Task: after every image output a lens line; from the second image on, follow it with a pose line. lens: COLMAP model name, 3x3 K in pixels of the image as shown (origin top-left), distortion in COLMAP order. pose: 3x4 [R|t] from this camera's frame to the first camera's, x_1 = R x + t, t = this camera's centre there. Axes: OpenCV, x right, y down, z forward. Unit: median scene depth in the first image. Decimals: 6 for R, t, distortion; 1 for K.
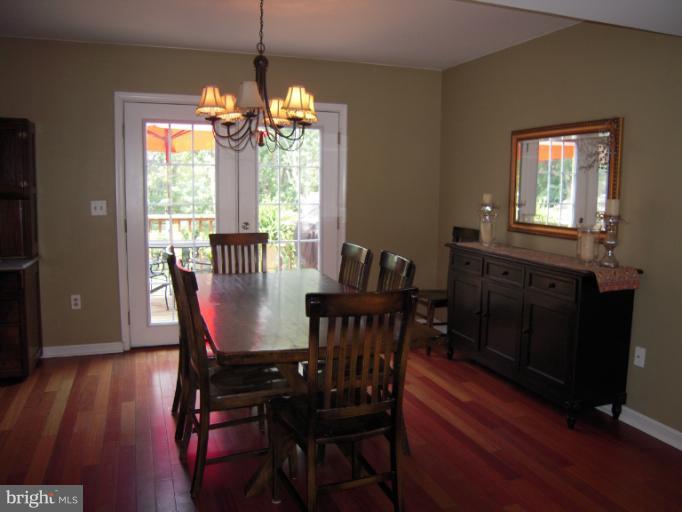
lens RADIAL K [[565.6, 0, 345.4], [0, 565.6, 254.6], [0, 0, 1]] dist [-0.127872, 0.065836]
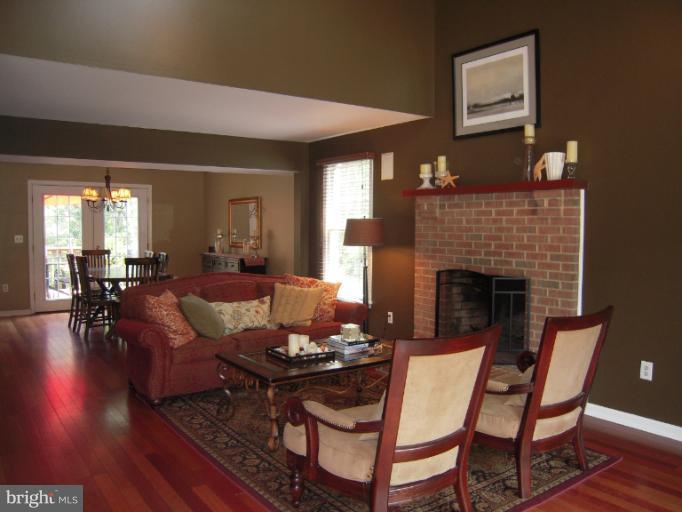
lens RADIAL K [[565.6, 0, 345.4], [0, 565.6, 254.6], [0, 0, 1]] dist [-0.127872, 0.065836]
pose [[0.961047, -0.022567, 0.275463, 0.130528], [0.042245, 0.996944, -0.065714, 0.146987], [-0.273139, 0.074791, 0.959063, -1.164693]]
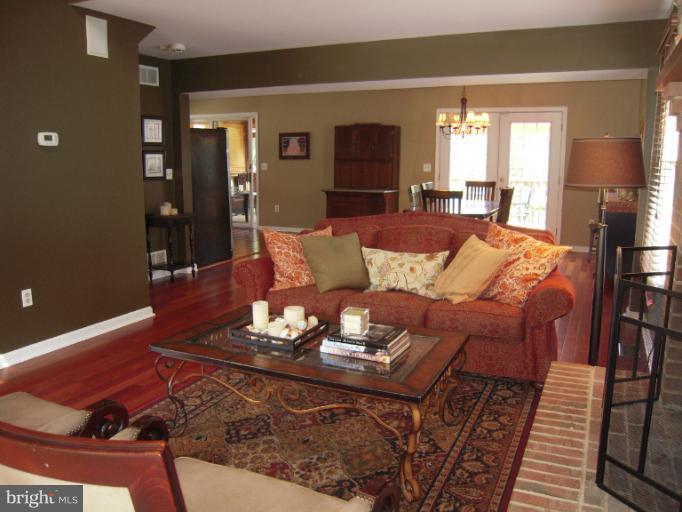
lens RADIAL K [[565.6, 0, 345.4], [0, 565.6, 254.6], [0, 0, 1]] dist [-0.127872, 0.065836]
pose [[0.710587, 0.110255, -0.694917, 0.801064], [-0.081592, 0.993896, 0.074259, 0.102587], [0.698862, 0.003933, 0.715245, -0.666178]]
